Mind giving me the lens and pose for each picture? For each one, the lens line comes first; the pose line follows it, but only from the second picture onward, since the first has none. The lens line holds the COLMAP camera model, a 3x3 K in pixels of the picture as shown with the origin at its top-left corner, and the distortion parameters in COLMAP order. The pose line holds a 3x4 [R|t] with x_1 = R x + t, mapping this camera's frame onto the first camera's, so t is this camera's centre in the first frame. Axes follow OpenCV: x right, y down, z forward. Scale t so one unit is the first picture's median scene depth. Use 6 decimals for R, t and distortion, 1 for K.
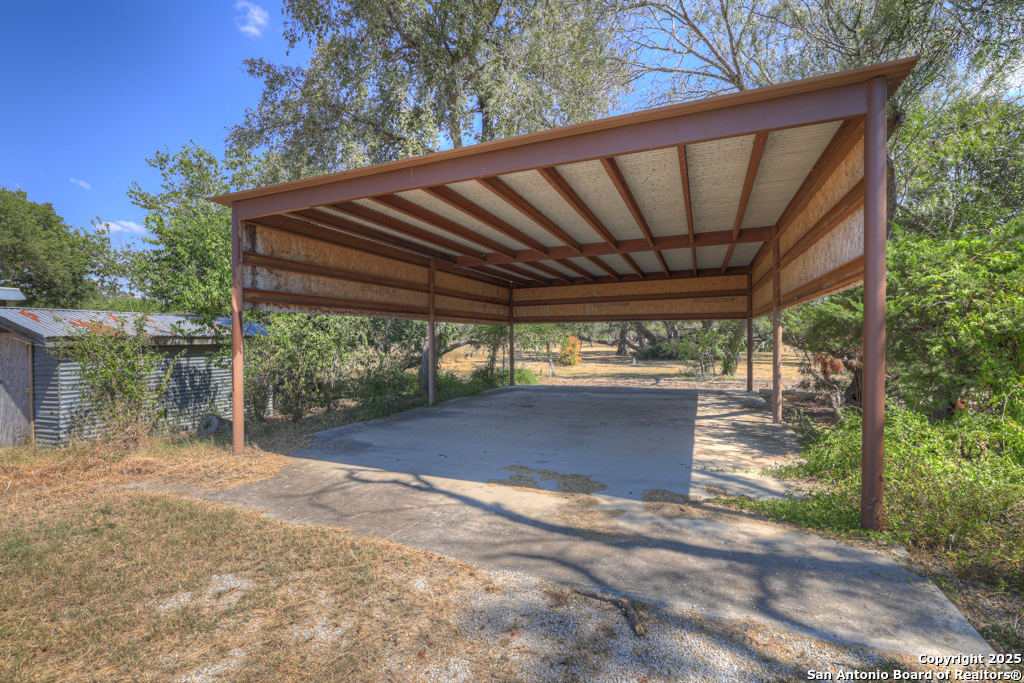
lens RADIAL K [[481.0, 0, 513.9], [0, 481.0, 336.5], [0, 0, 1]] dist [-0.009580, 0.003964]
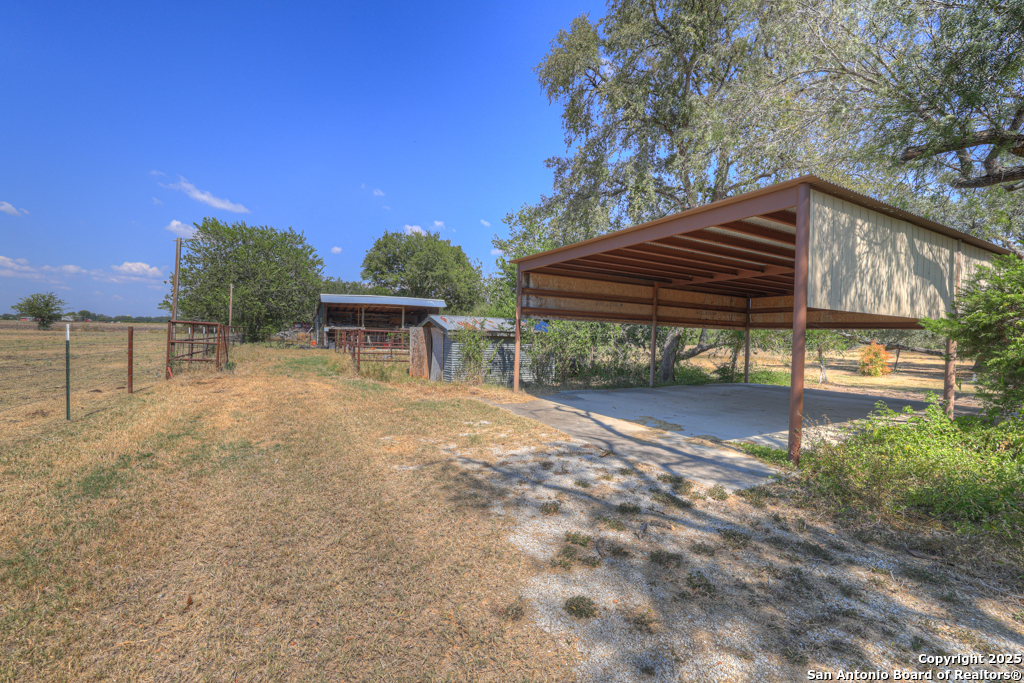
lens RADIAL K [[459.2, 0, 512.4], [0, 459.2, 342.6], [0, 0, 1]] dist [-0.002171, -0.000041]
pose [[0.790311, 0.044324, -0.611100, 0.403441], [-0.035375, 0.999017, 0.026710, -0.006009], [0.611684, 0.000508, 0.791102, -0.354734]]
